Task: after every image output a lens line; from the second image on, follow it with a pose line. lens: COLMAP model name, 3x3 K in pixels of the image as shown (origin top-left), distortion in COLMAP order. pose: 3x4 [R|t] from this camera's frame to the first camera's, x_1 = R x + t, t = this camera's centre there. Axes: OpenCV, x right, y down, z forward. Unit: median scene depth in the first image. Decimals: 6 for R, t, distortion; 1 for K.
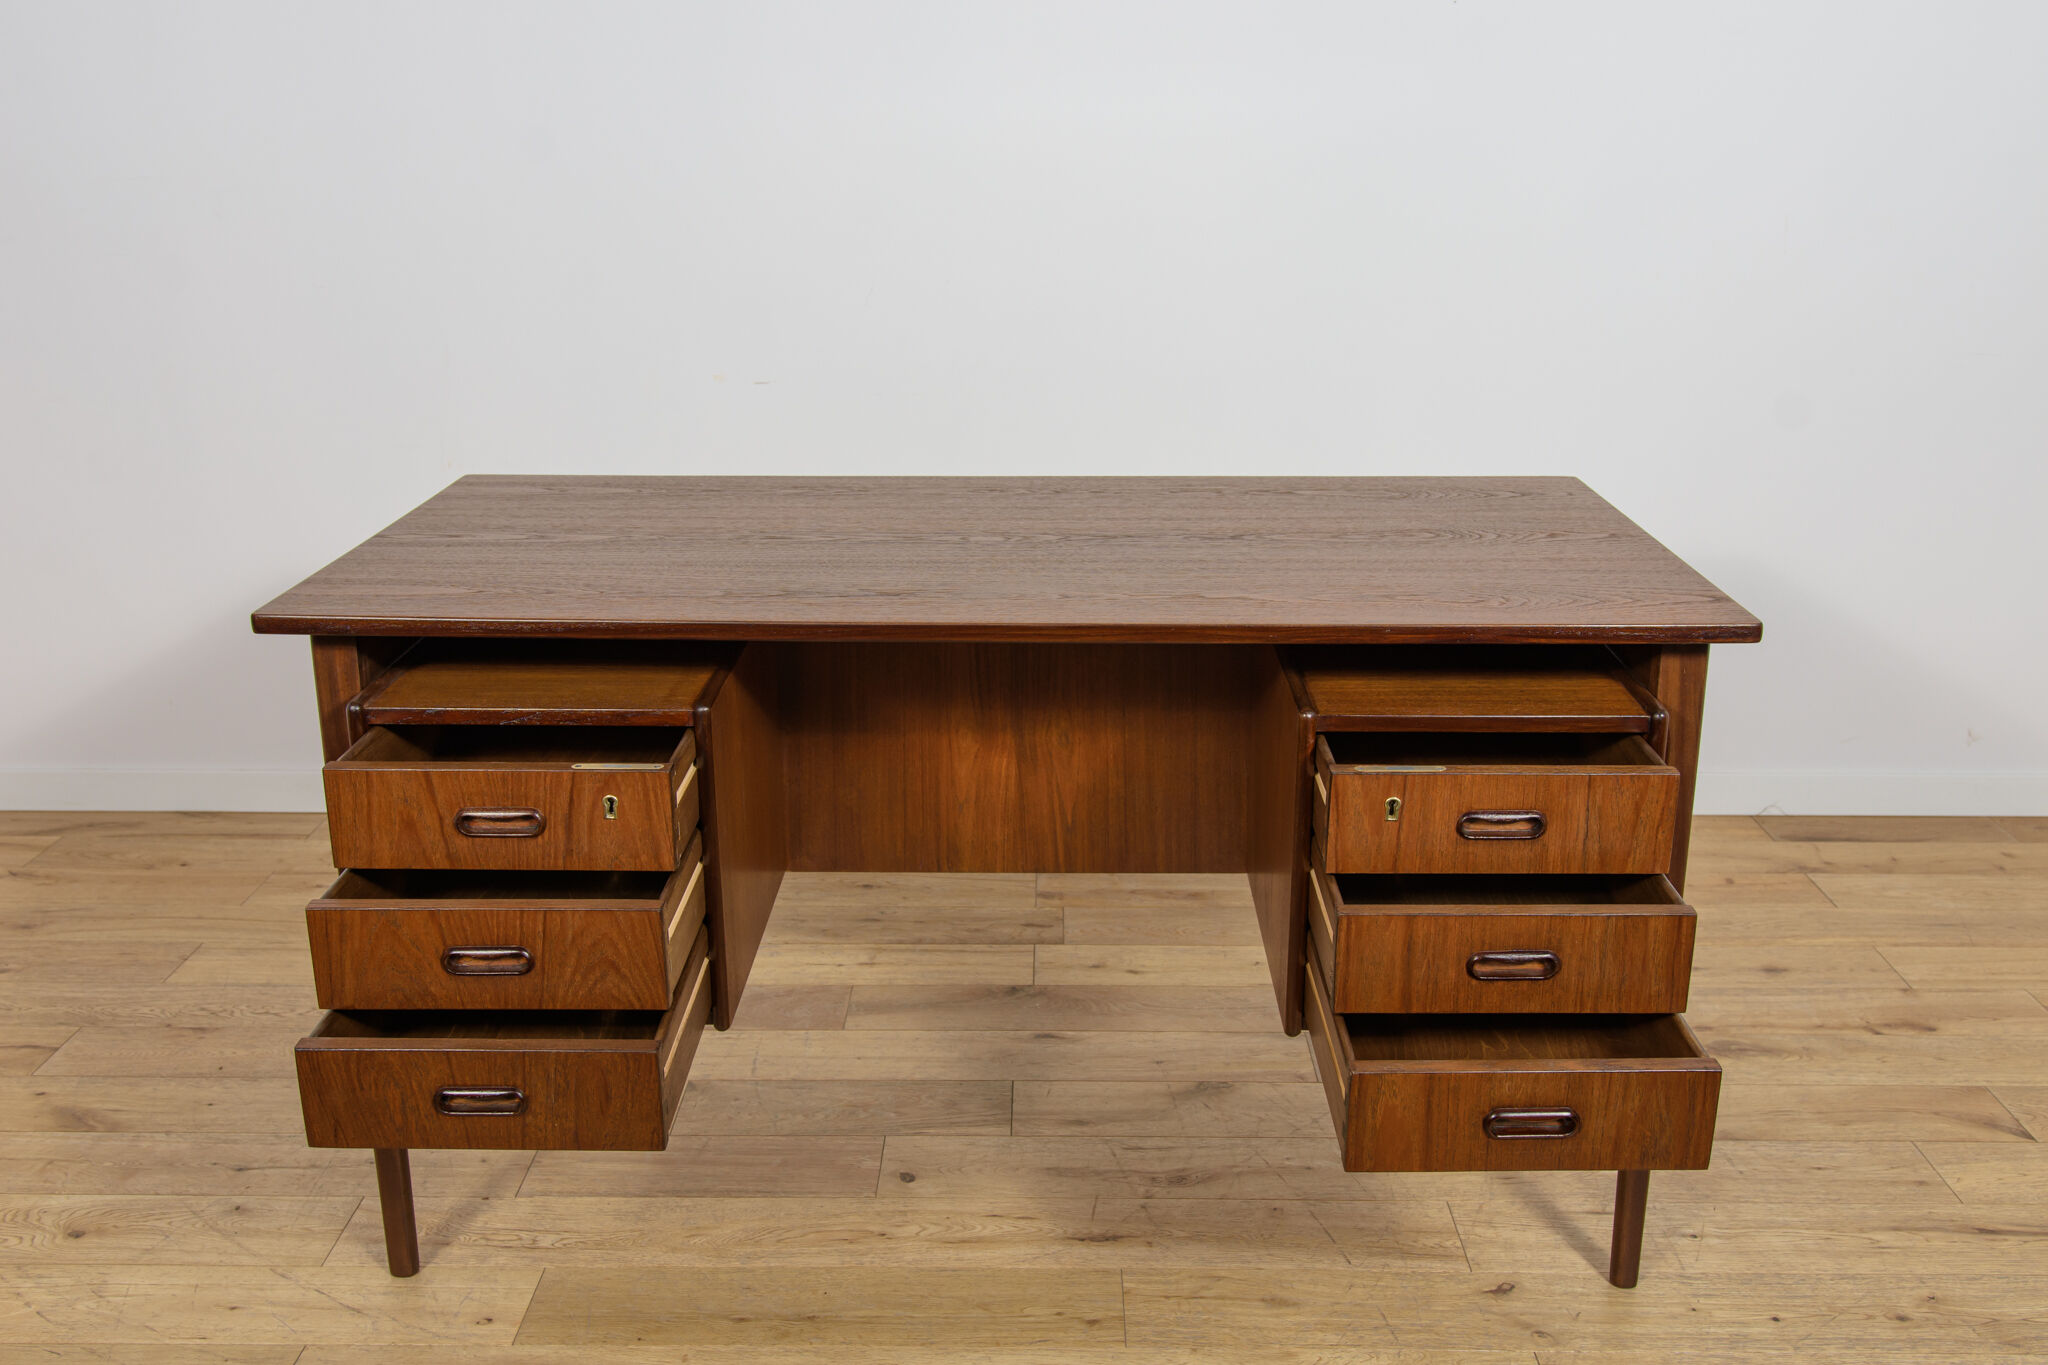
lens RADIAL K [[1876.6, 0, 1025.6], [0, 1876.6, 679.9], [0, 0, 1]] dist [-0.048004, 0.080531]
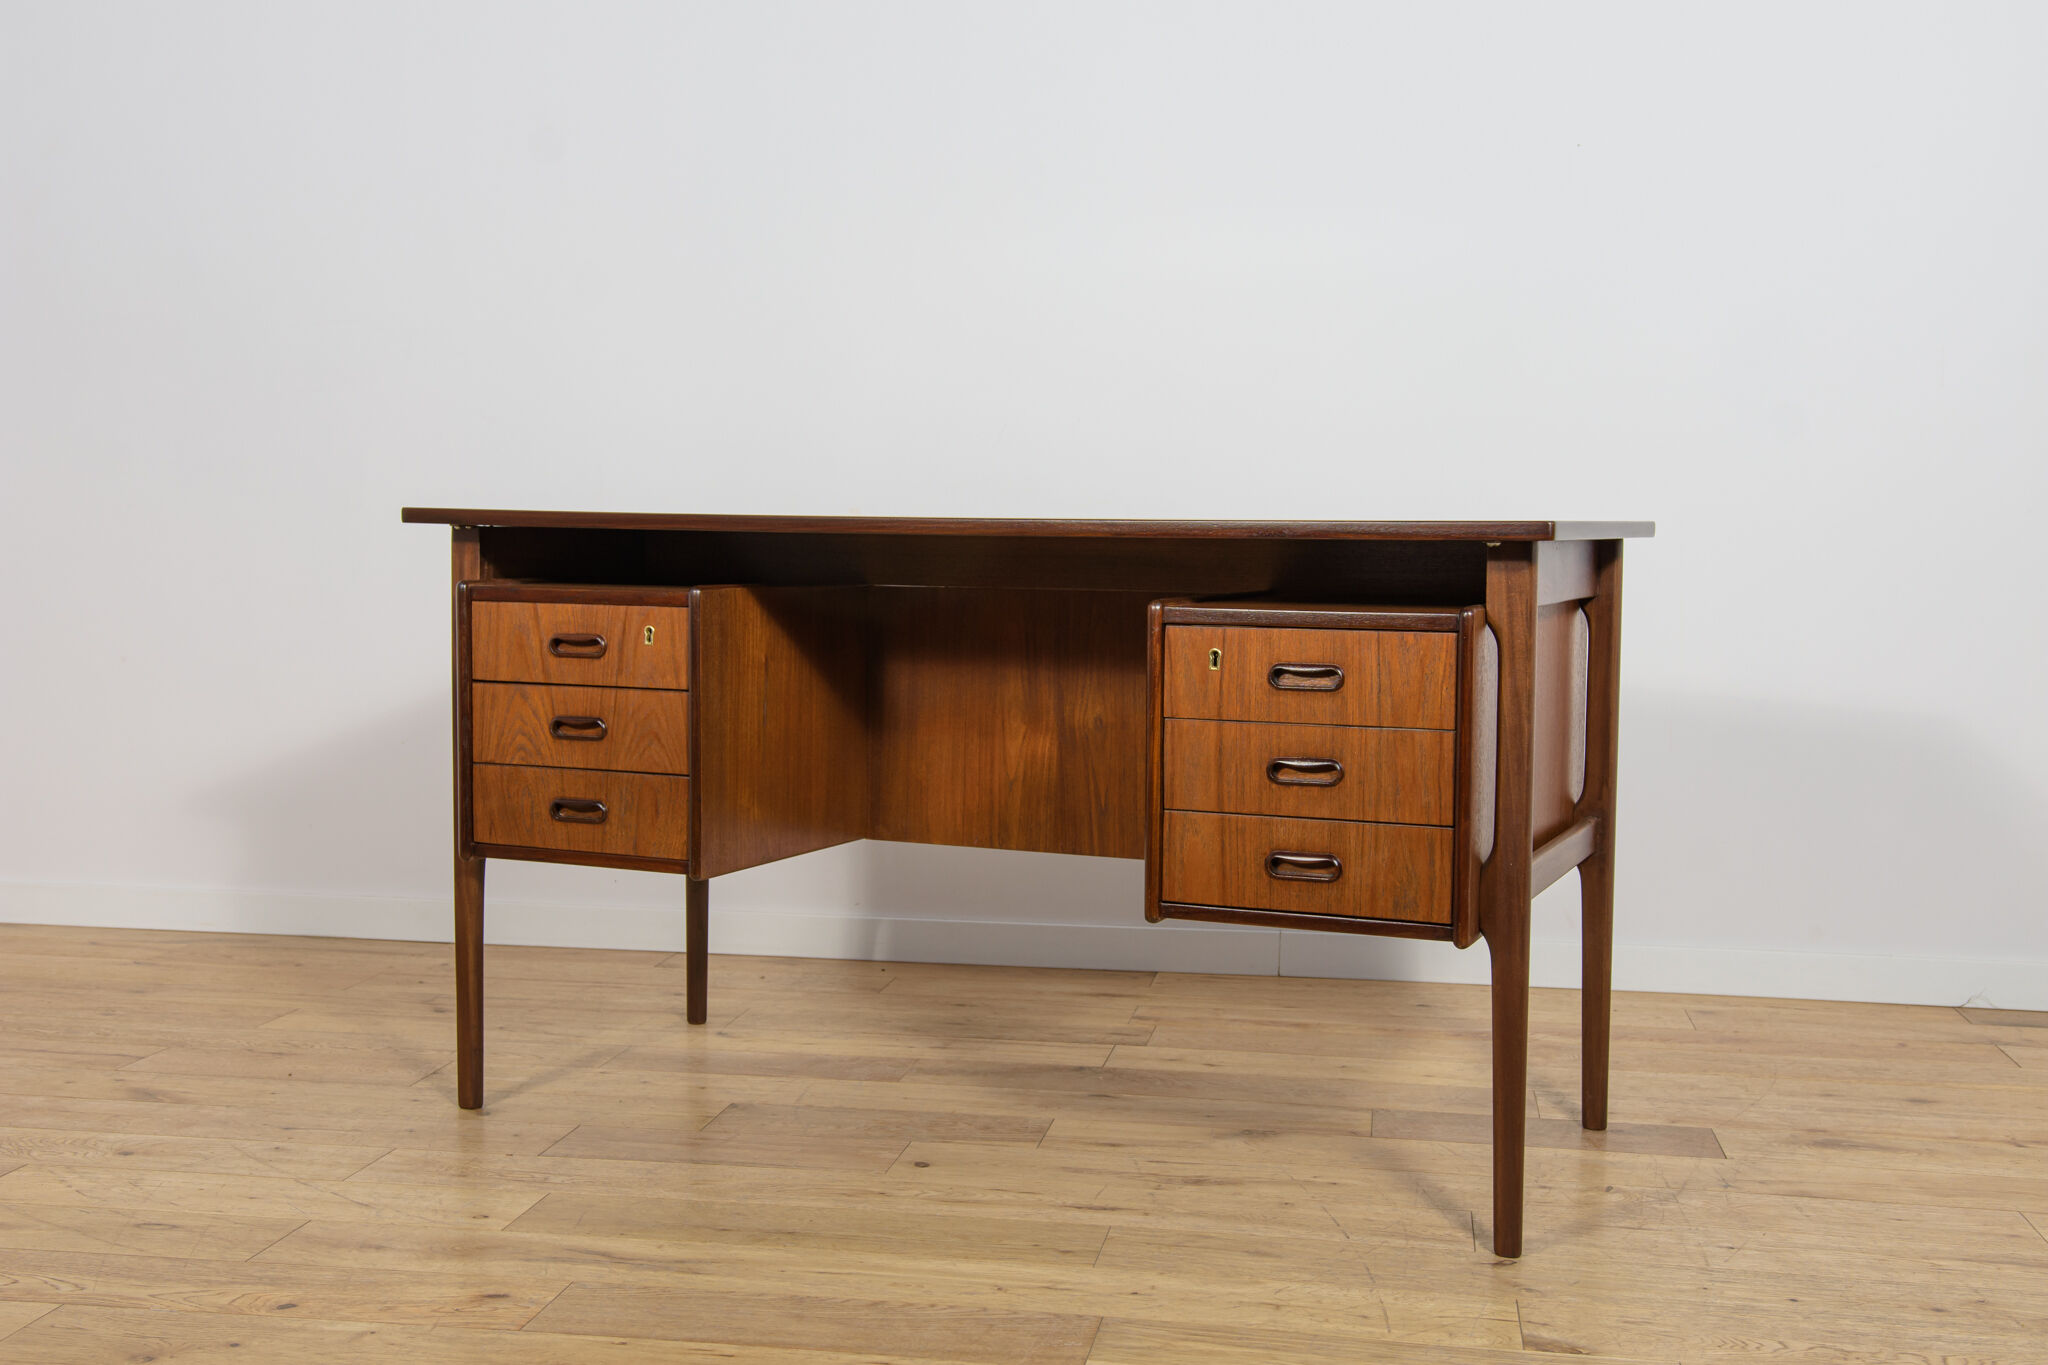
lens RADIAL K [[2179.8, 0, 1028.3], [0, 2179.8, 676.8], [0, 0, 1]] dist [-0.008068, 0.130213]
pose [[0.987952, 0.022009, -0.153188, 0.165922], [-0.056972, 0.972048, -0.227765, 0.279002], [0.143893, 0.233749, 0.961591, -0.162544]]
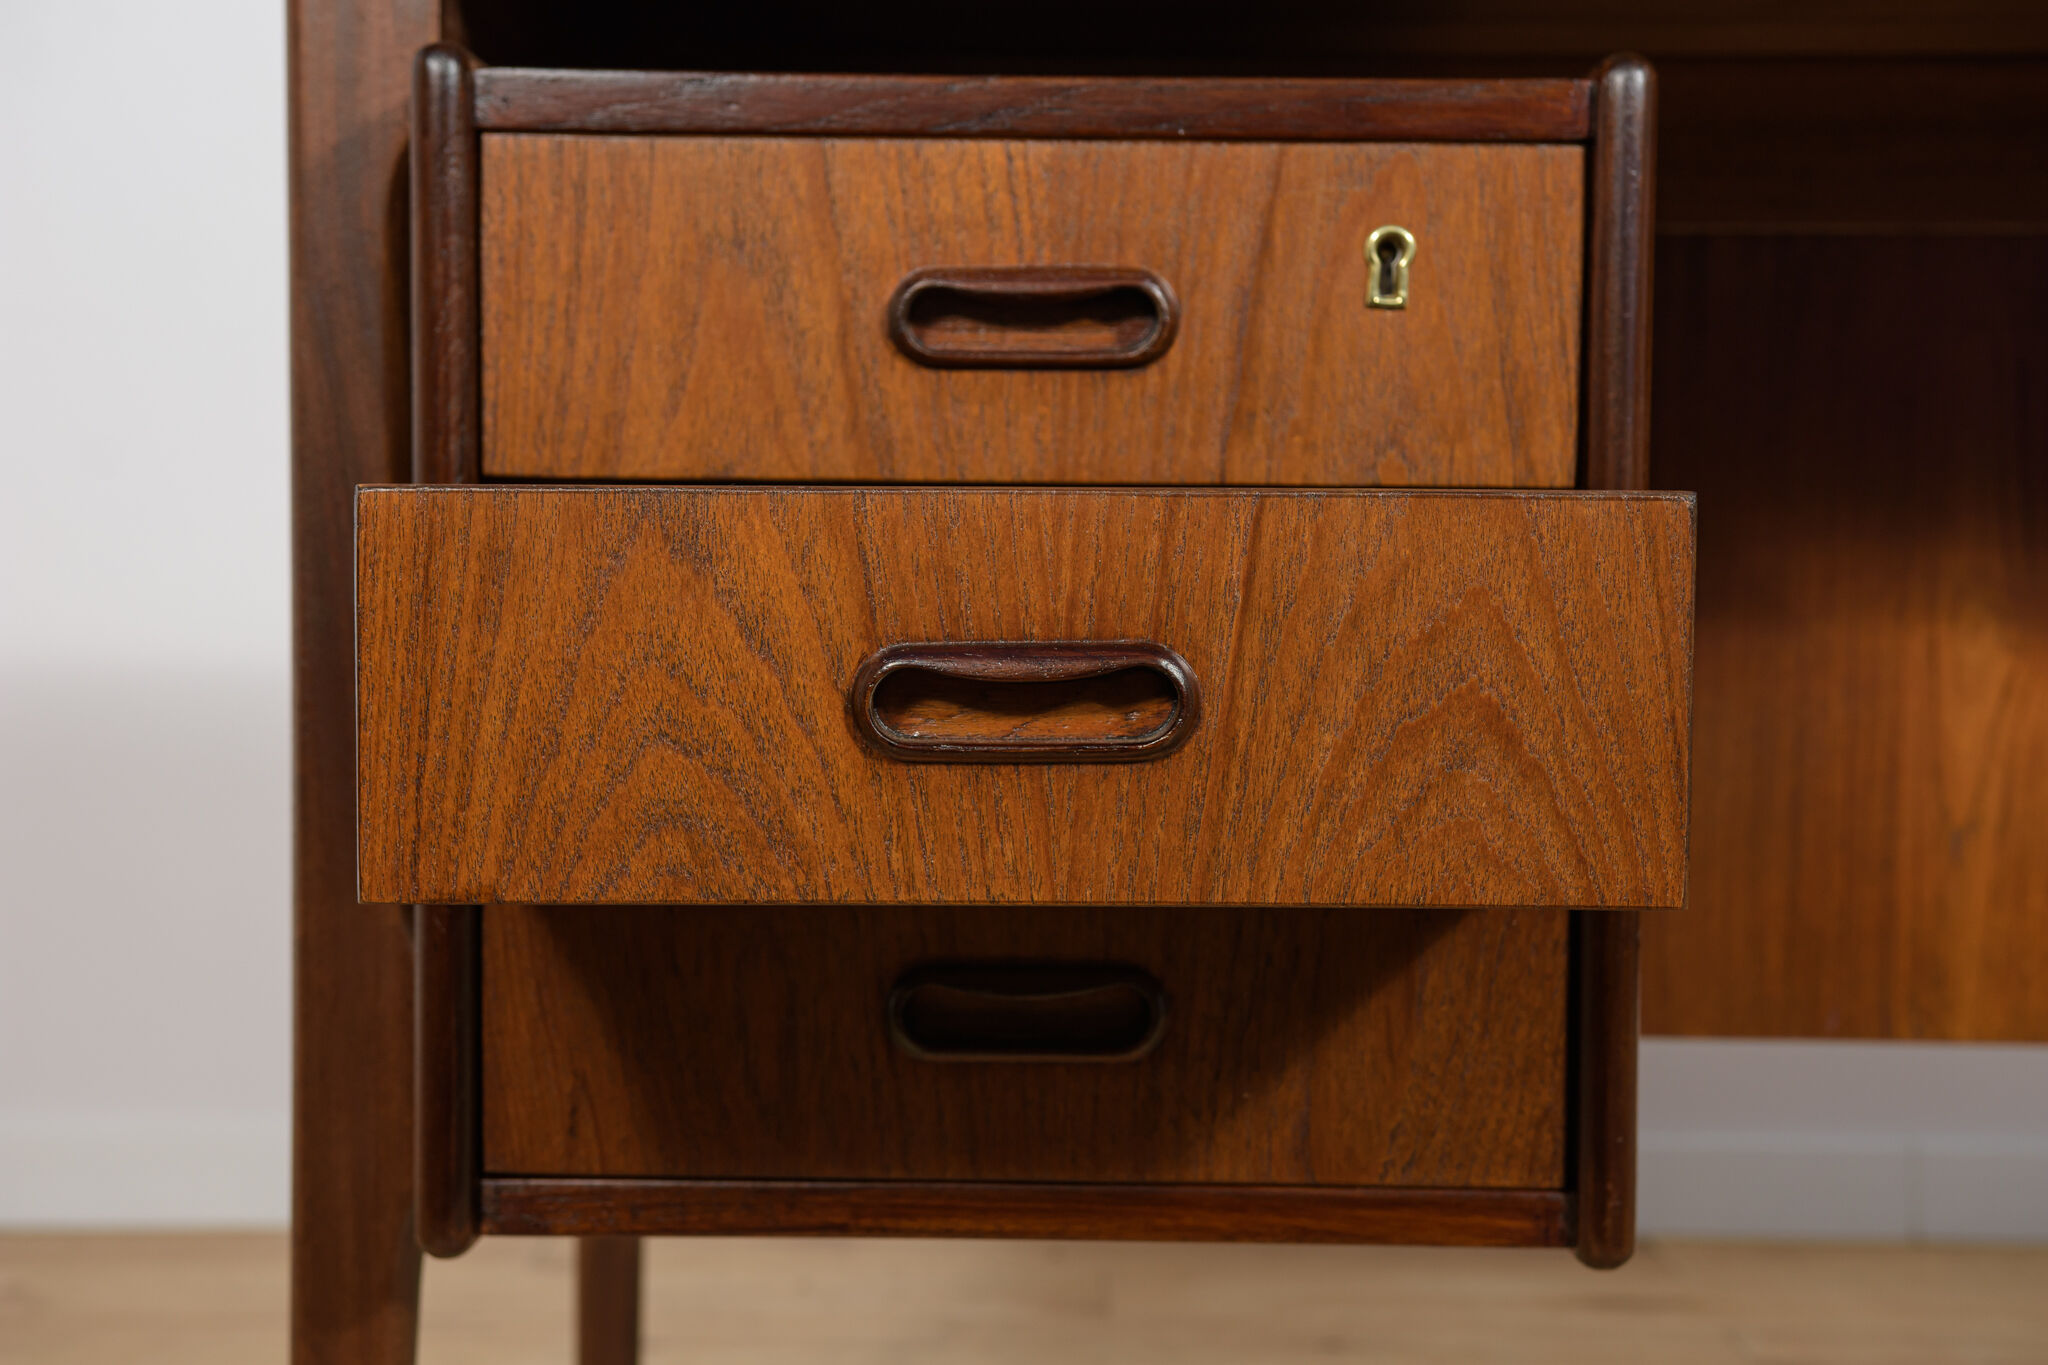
lens RADIAL K [[2948.6, 0, 1029.9], [0, 2948.6, 684.8], [0, 0, 1]] dist [0.103525, 0.045944]
pose [[0.999915, 0.011205, 0.006733, -0.218939], [-0.009181, 0.968605, -0.248433, 0.184991], [-0.009305, 0.248350, 0.968626, 0.463442]]
